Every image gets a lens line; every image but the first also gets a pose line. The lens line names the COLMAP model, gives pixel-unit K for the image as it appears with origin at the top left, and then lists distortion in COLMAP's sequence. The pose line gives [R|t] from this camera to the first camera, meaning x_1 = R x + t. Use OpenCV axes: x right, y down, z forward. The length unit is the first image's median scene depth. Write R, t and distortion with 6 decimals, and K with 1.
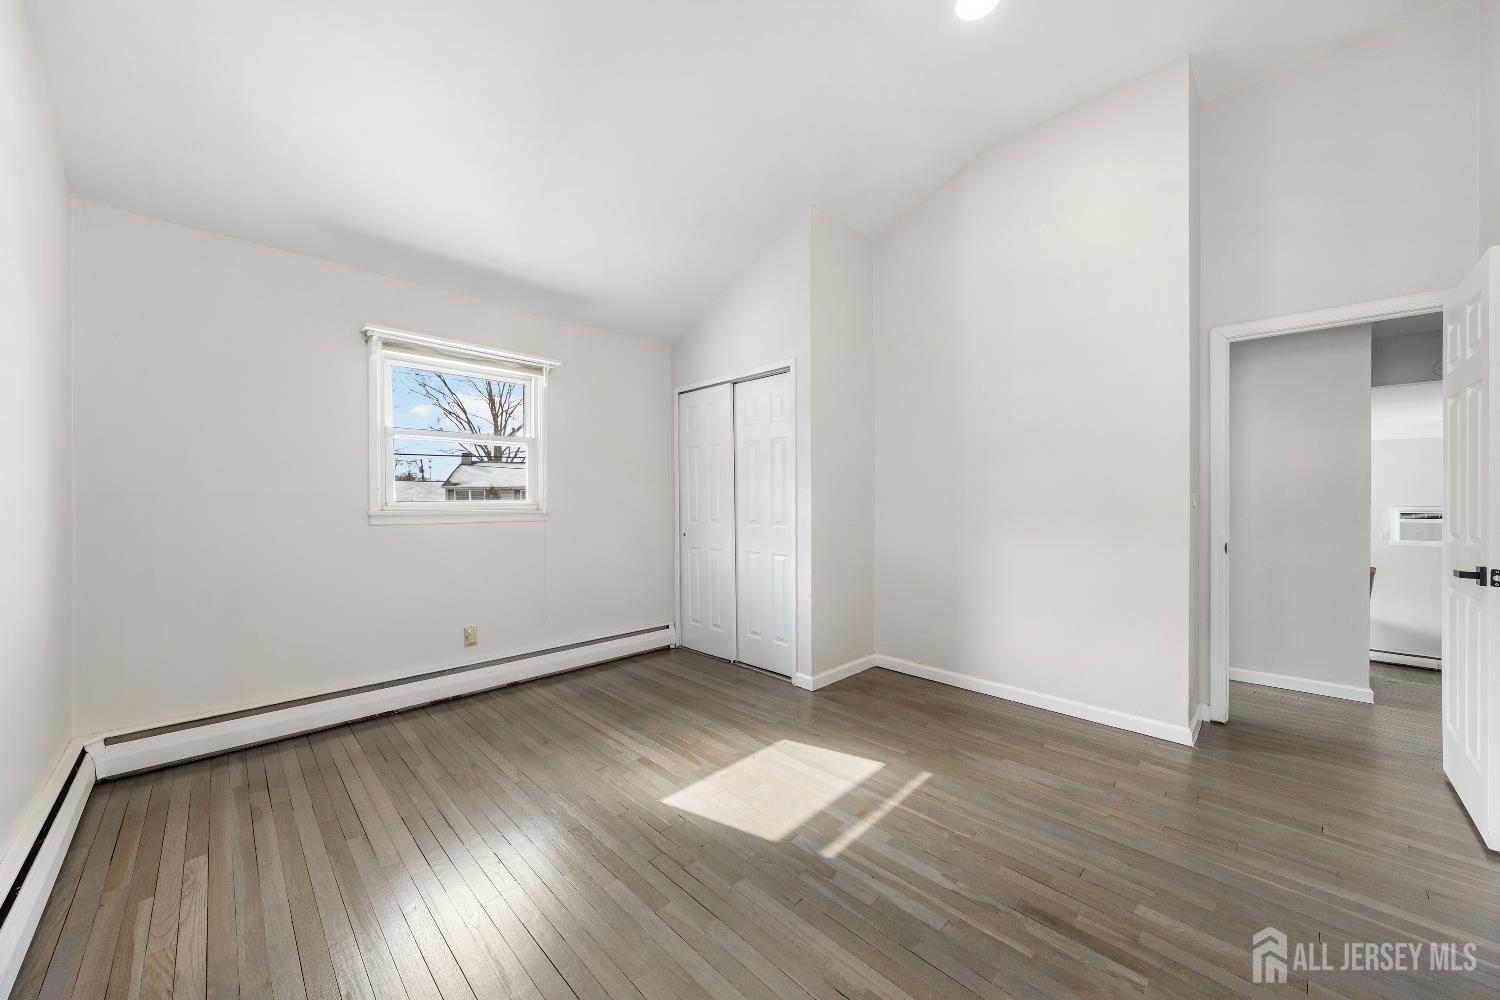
lens RADIAL K [[531.1, 0, 755.5], [0, 531.1, 498.6], [0, 0, 1]] dist [-0.000950, 0.000194]
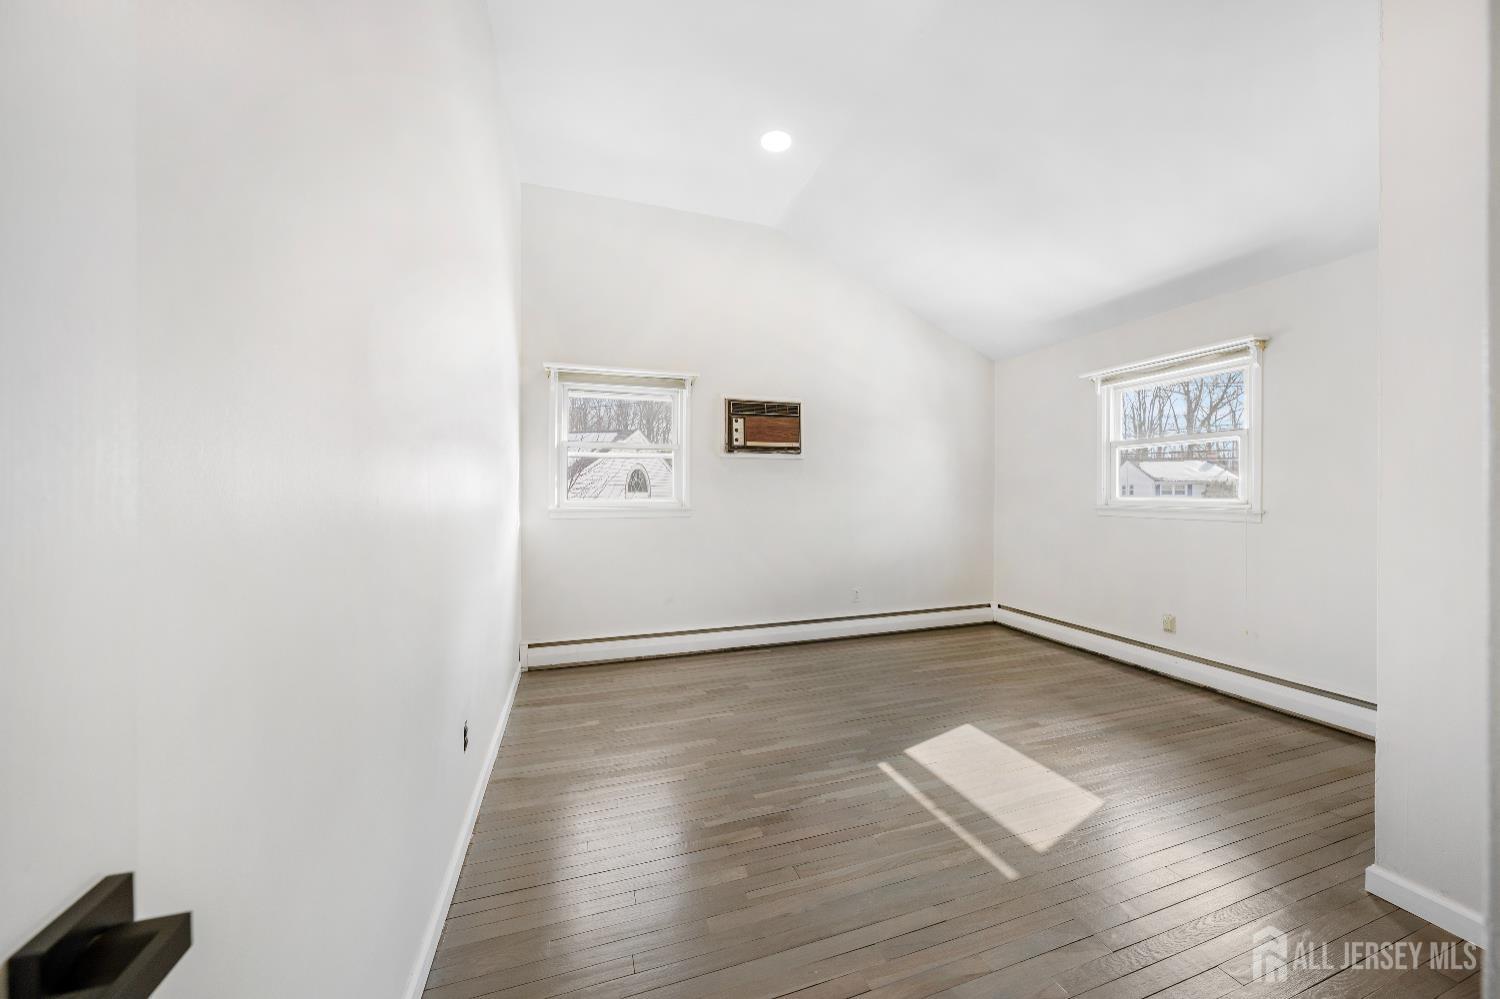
lens RADIAL K [[531.1, 0, 751.6], [0, 531.1, 496.5], [0, 0, 1]] dist [-0.000950, 0.000194]
pose [[-0.443444, 0.004533, -0.896291, 0.951163], [-0.003741, 0.999969, 0.006908, -0.004374], [0.896294, 0.006416, -0.443413, 0.839358]]
